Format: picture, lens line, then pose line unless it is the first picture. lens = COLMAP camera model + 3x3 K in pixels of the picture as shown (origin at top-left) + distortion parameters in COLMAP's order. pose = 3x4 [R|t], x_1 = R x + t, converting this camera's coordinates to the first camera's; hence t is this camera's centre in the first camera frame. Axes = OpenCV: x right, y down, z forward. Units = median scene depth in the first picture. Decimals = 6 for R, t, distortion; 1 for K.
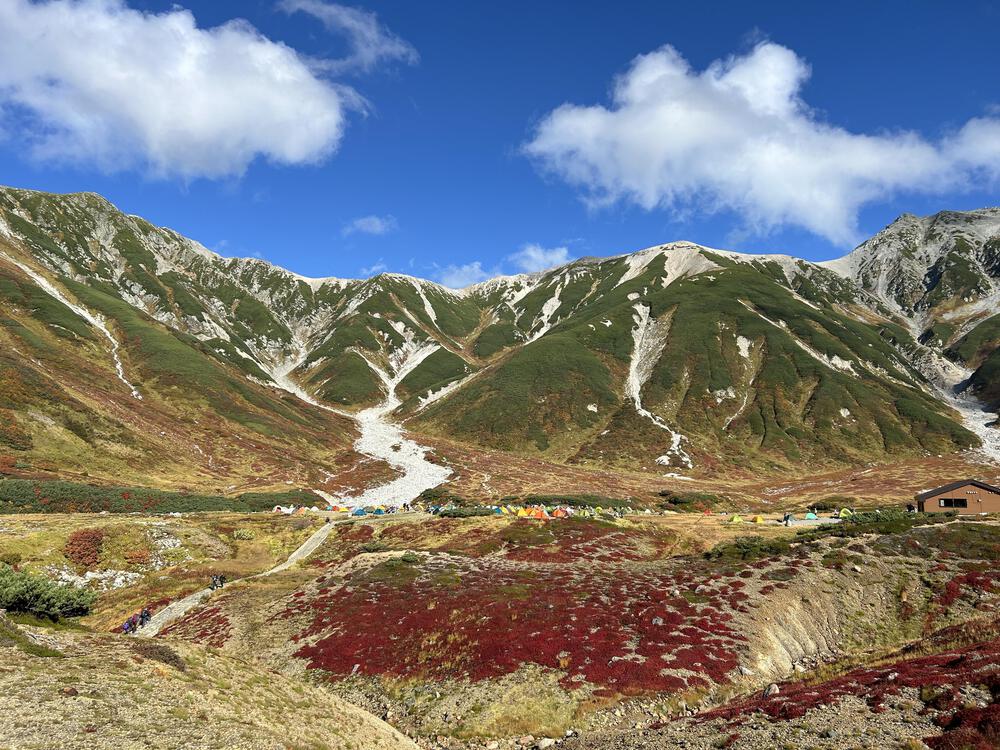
lens RADIAL K [[762.0, 0, 500.0], [0, 762.0, 375.0], [0, 0, 1]] dist [0.001910, 0.002254]
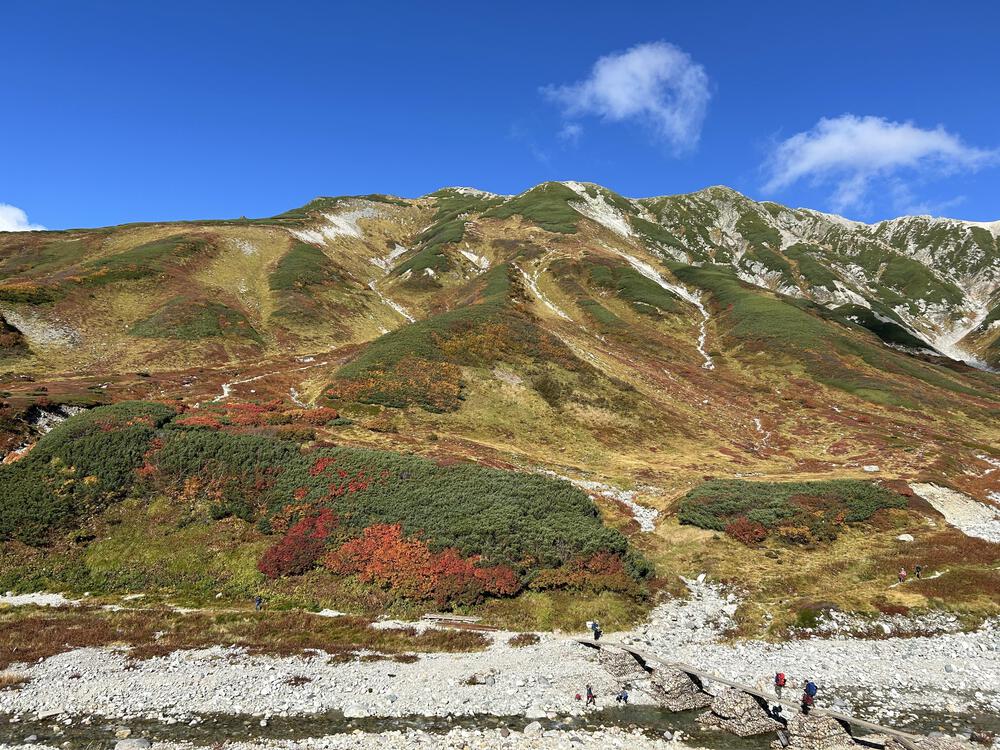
lens RADIAL K [[762.0, 0, 500.0], [0, 762.0, 375.0], [0, 0, 1]] dist [0.001910, 0.002254]
pose [[0.658043, -0.092437, -0.747285, -0.024896], [0.078807, 0.995440, -0.053738, 0.032958], [0.748845, -0.023530, 0.662327, 0.185376]]
